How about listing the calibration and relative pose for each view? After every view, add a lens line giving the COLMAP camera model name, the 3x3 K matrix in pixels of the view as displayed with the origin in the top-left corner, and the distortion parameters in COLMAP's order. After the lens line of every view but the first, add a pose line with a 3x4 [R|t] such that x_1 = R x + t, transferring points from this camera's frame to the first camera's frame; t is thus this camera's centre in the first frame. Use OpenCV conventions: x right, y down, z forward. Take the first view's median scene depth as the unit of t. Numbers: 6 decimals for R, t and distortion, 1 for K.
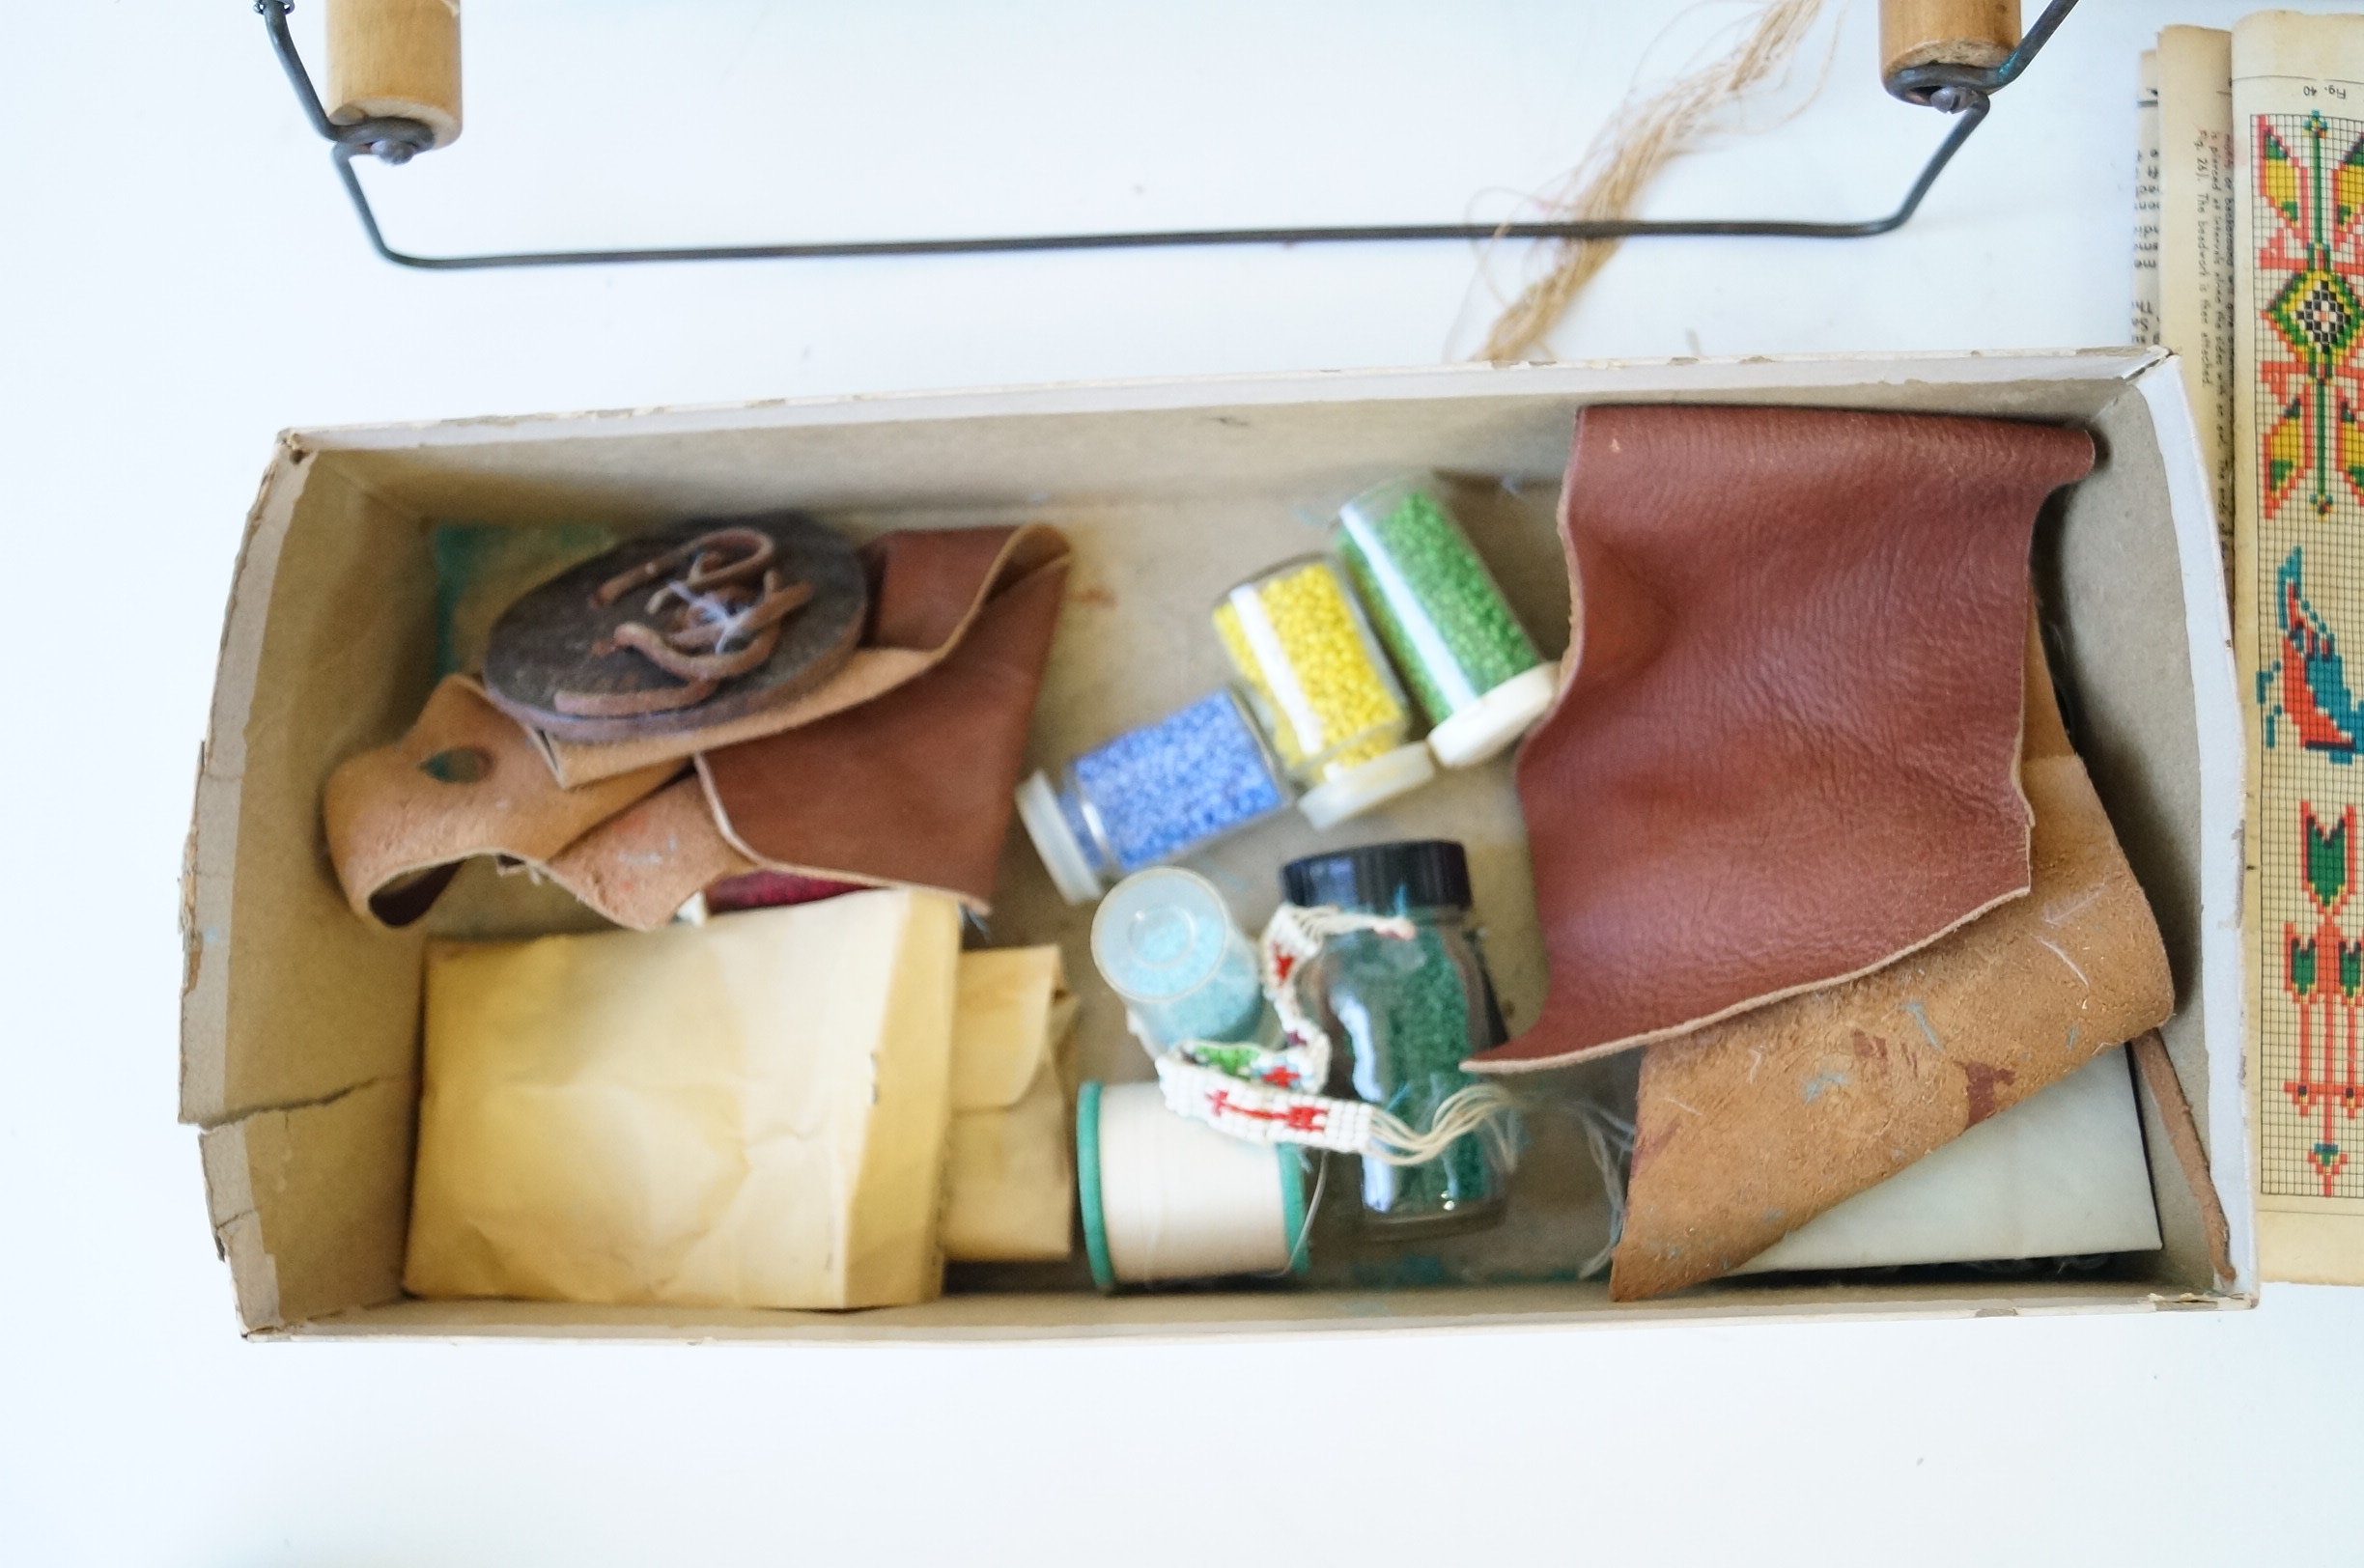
lens RADIAL K [[2128.3, 0, 1165.9], [0, 2128.3, 797.7], [0, 0, 1]] dist [-0.074331, 0.002094]
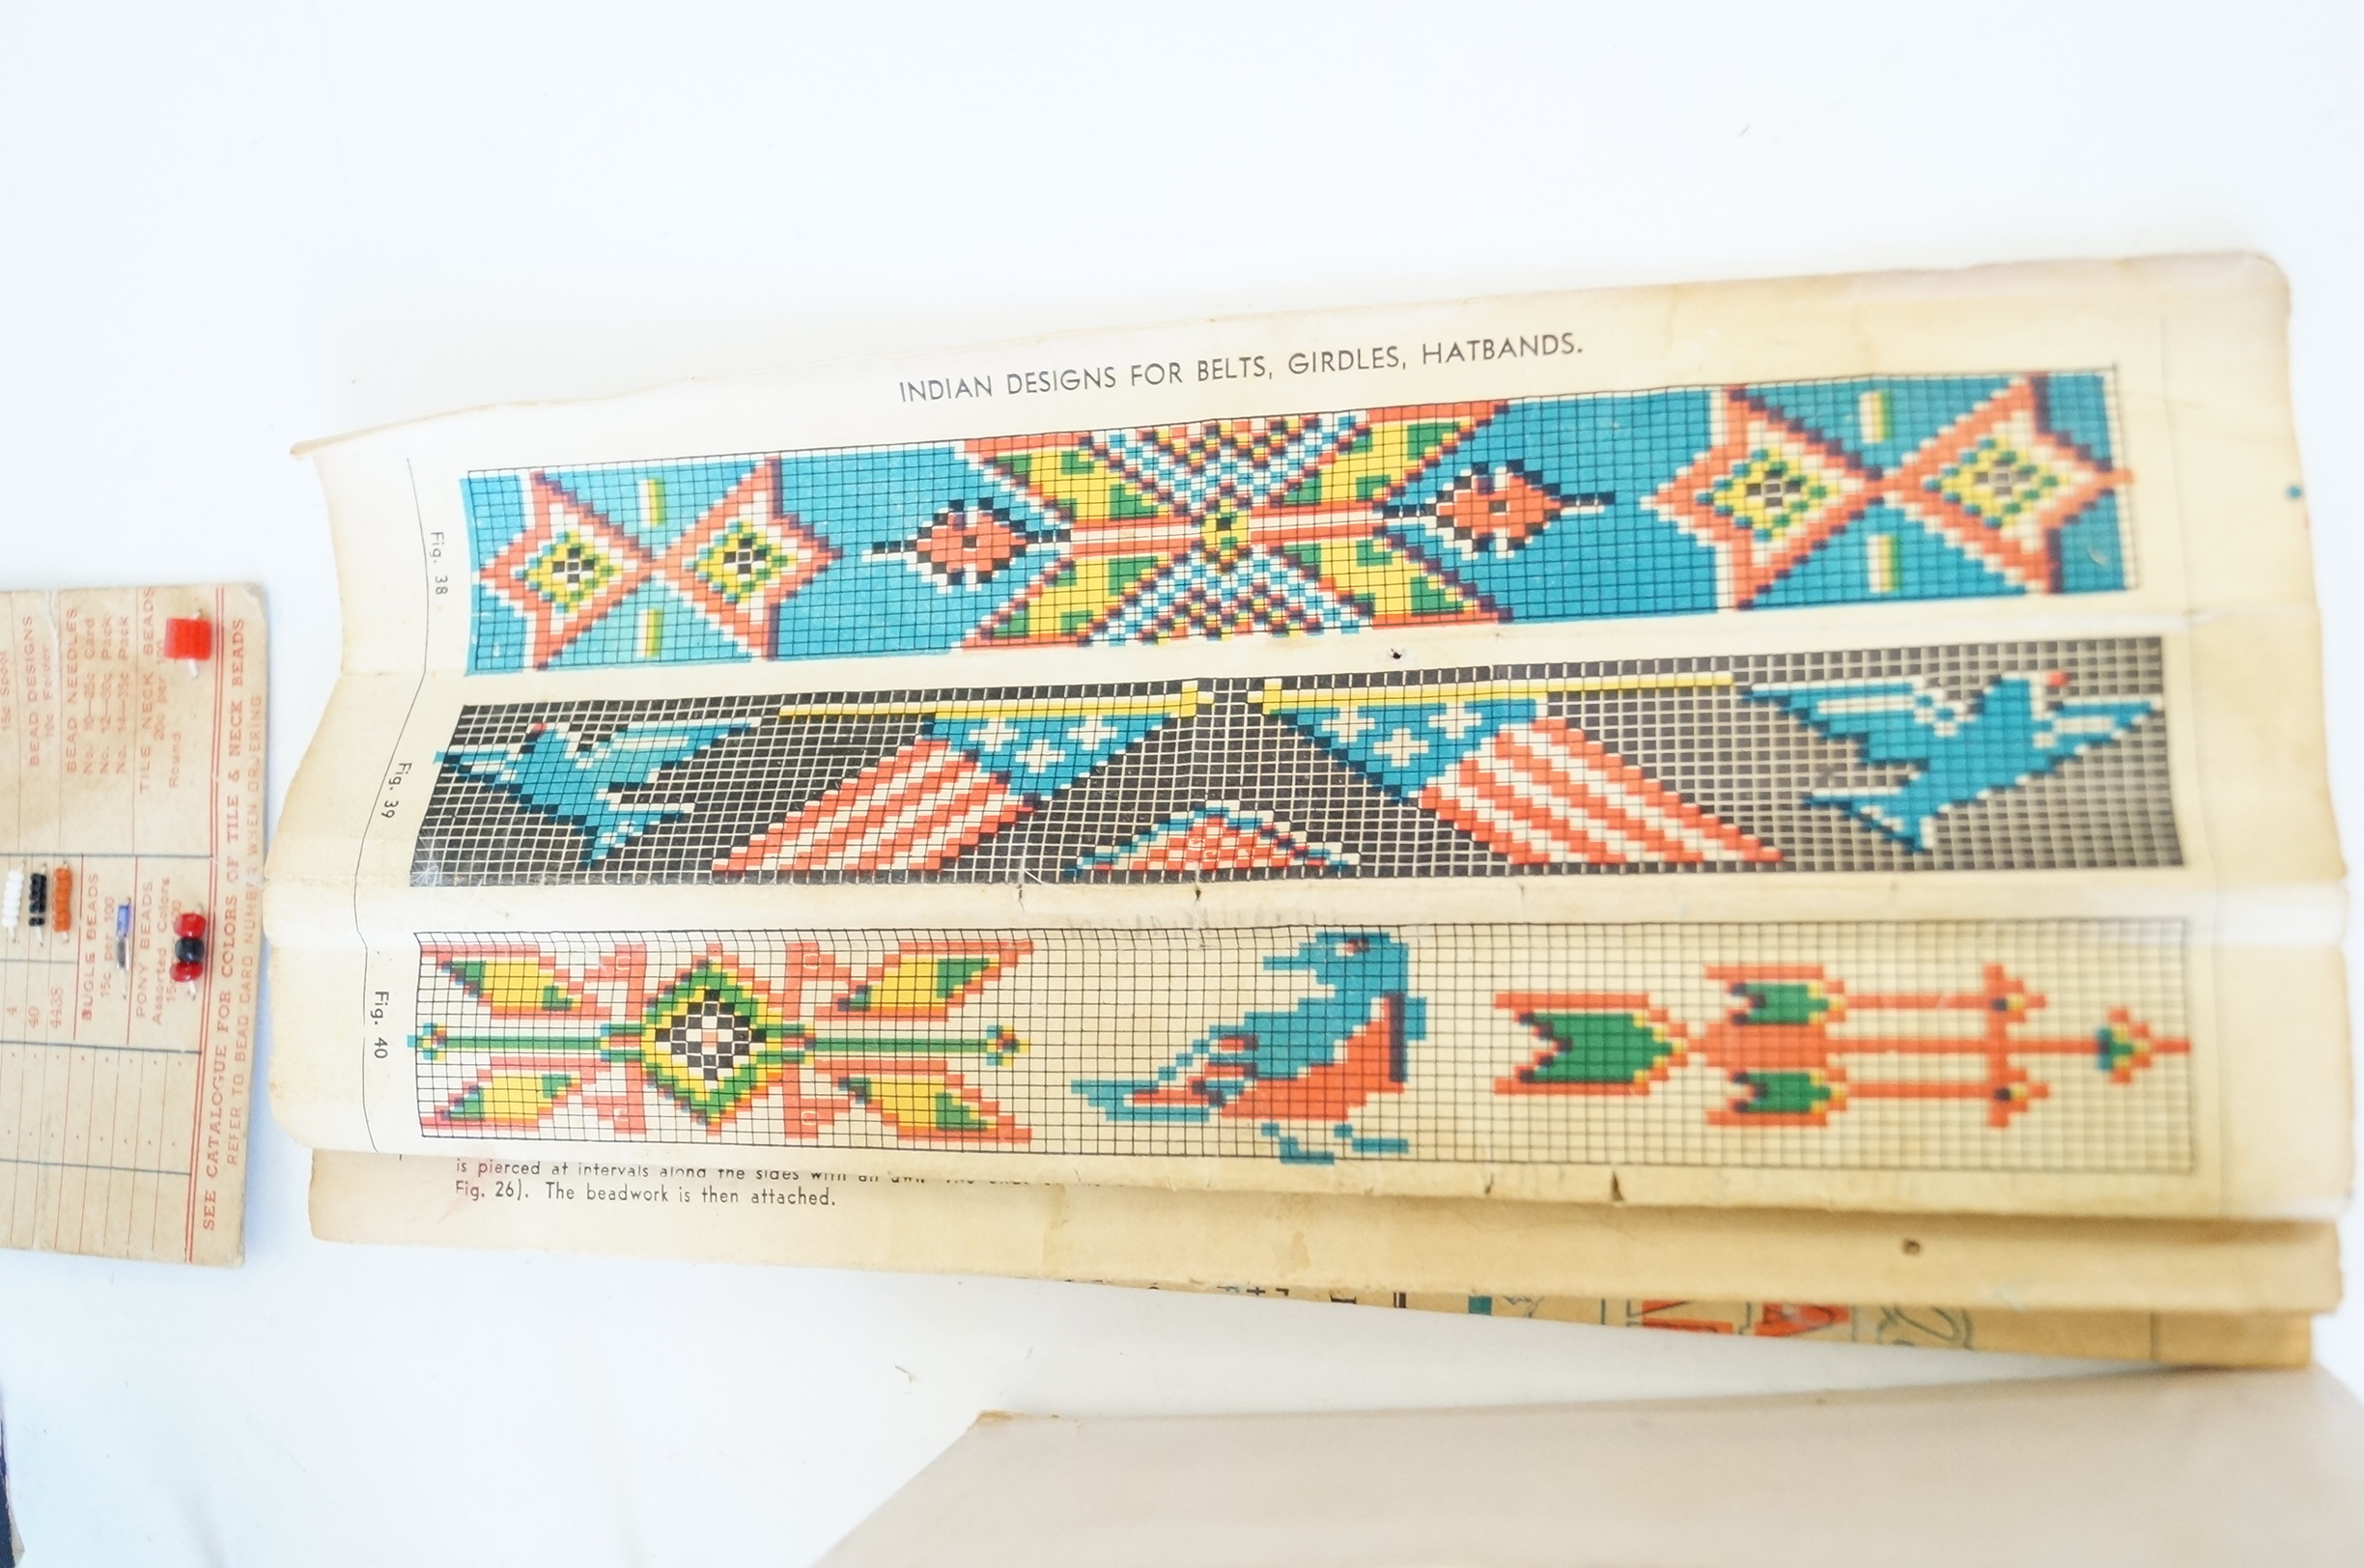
lens RADIAL K [[2060.0, 0, 1182.0], [0, 2060.0, 784.0], [0, 0, 1]] dist [-0.085121, -0.004771]
pose [[-0.059488, -0.993532, 0.096725, 0.579227], [0.990904, -0.070490, -0.114632, -0.013238], [0.120709, 0.089026, 0.988688, 0.402506]]
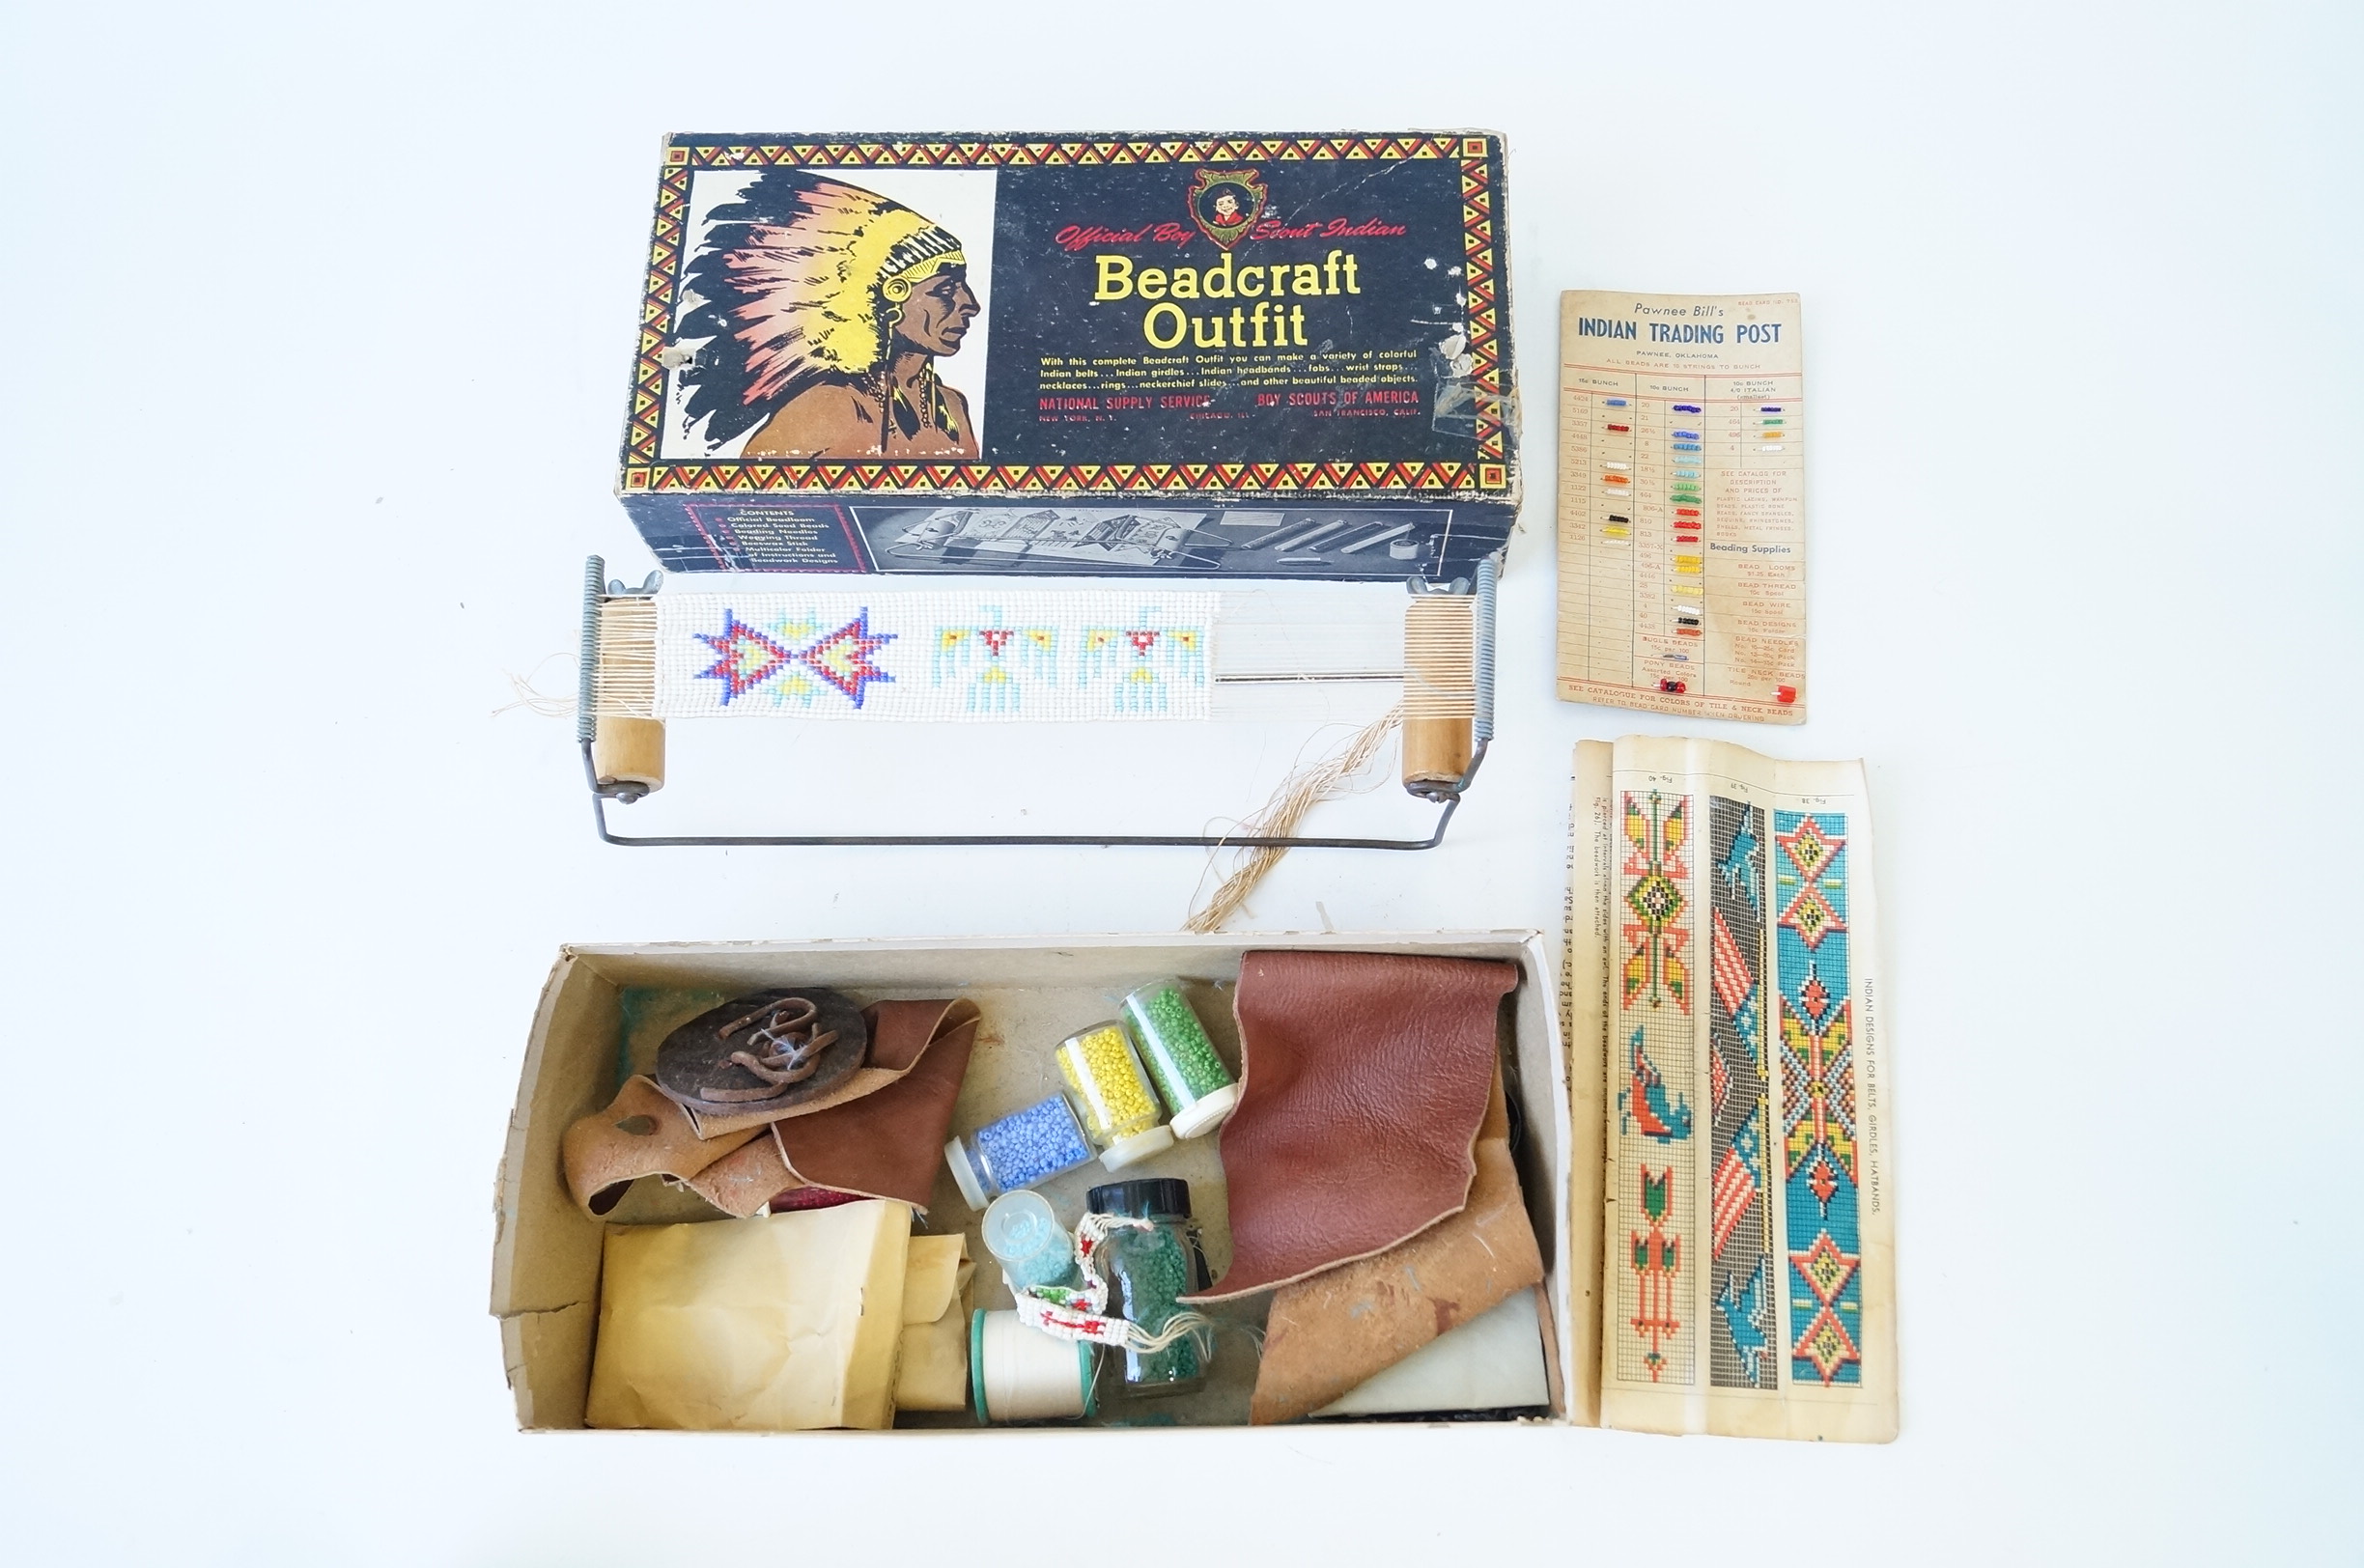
lens RADIAL K [[1934.9, 0, 1173.2], [0, 1934.9, 794.5], [0, 0, 1]] dist [-0.080589, 0.005265]
pose [[0.998770, 0.026163, 0.042127, 0.049801], [-0.017868, 0.982305, -0.186436, 0.004580], [-0.046259, 0.185454, 0.981563, -0.711648]]
